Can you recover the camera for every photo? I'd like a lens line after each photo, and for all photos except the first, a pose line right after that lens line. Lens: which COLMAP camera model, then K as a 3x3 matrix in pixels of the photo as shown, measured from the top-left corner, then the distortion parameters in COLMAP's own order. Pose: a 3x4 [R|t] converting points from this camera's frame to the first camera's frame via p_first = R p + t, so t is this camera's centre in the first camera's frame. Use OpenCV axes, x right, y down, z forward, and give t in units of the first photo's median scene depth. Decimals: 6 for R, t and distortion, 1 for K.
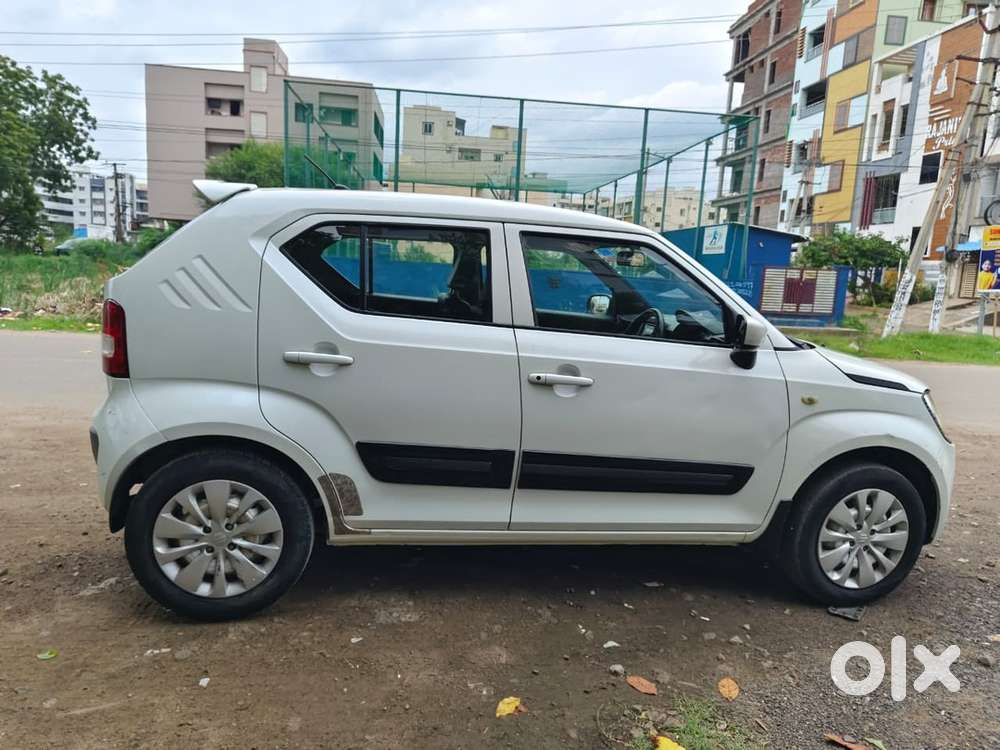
lens RADIAL K [[707.1, 0, 500.0], [0, 707.1, 375.0], [0, 0, 1]] dist [0.013449, -0.002391]
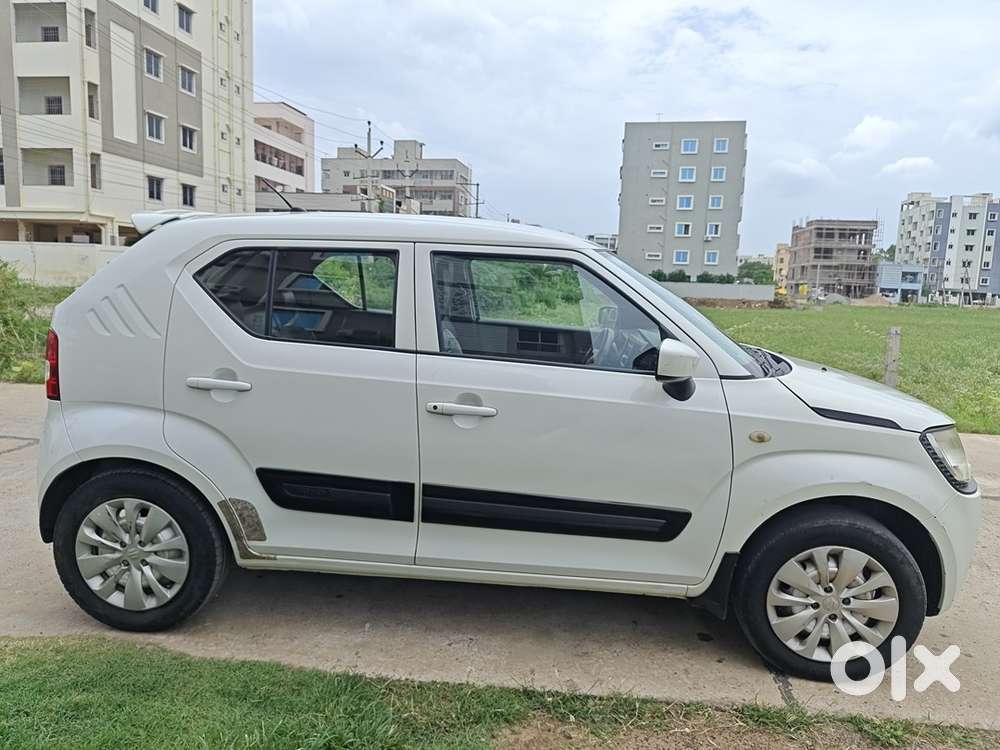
lens RADIAL K [[707.4, 0, 496.7], [0, 707.4, 371.0], [0, 0, 1]] dist [0.013313, -0.001437]
pose [[0.973718, 0.011334, -0.227473, 0.317209], [-0.011766, 0.999931, -0.000543, -0.040918], [0.227451, 0.003205, 0.973784, 0.091302]]
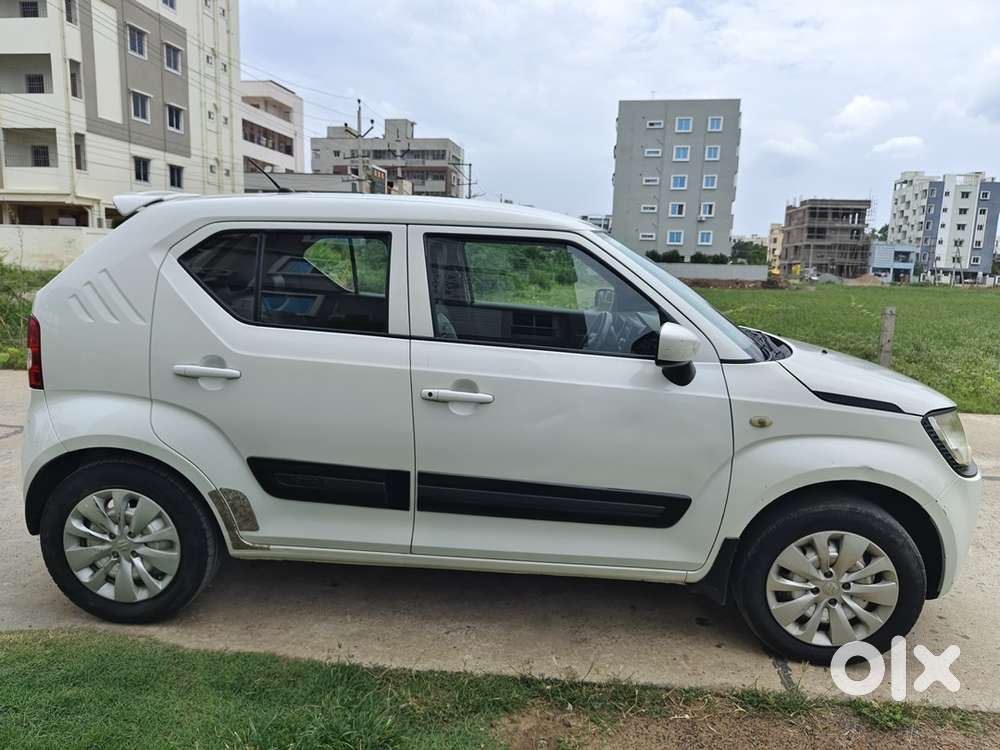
lens RADIAL K [[707.1, 0, 500.0], [0, 707.1, 375.0], [0, 0, 1]] dist [0.013449, -0.002391]
pose [[0.976737, 0.011776, -0.214118, 0.309772], [-0.005311, 0.999513, 0.030740, -0.045189], [0.214376, -0.028887, 0.976324, 0.110364]]
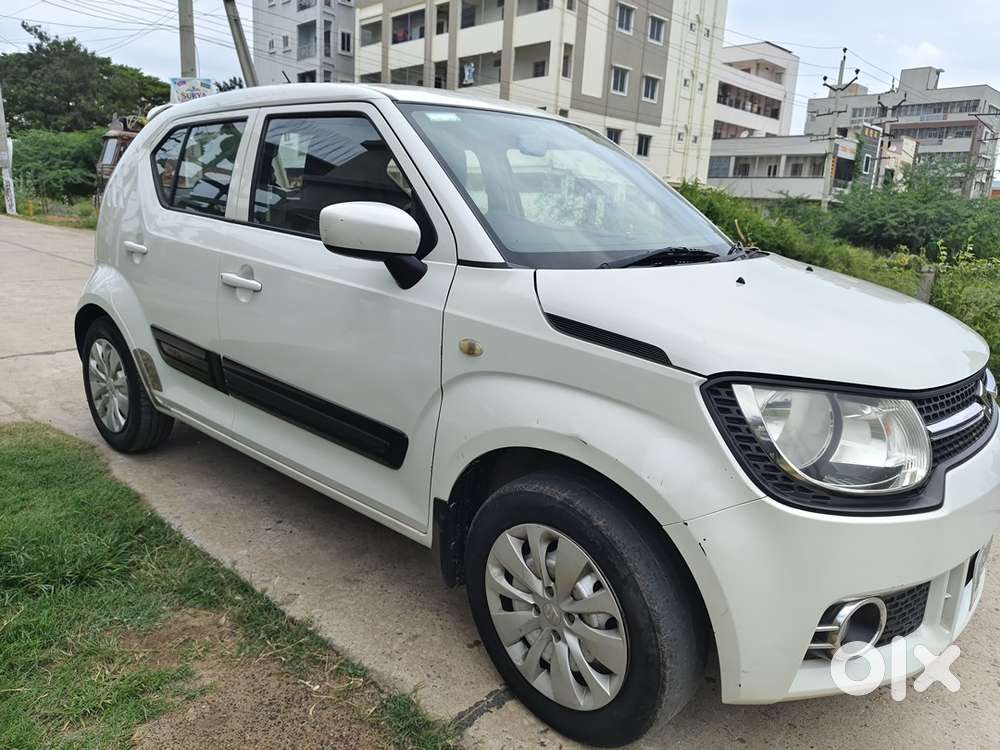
lens RADIAL K [[707.1, 0, 500.0], [0, 707.1, 375.0], [0, 0, 1]] dist [0.013449, -0.002391]
pose [[0.632335, 0.156398, -0.758744, 0.902792], [-0.115043, 0.987507, 0.107676, -0.009834], [0.766106, 0.019201, 0.642428, 0.627954]]
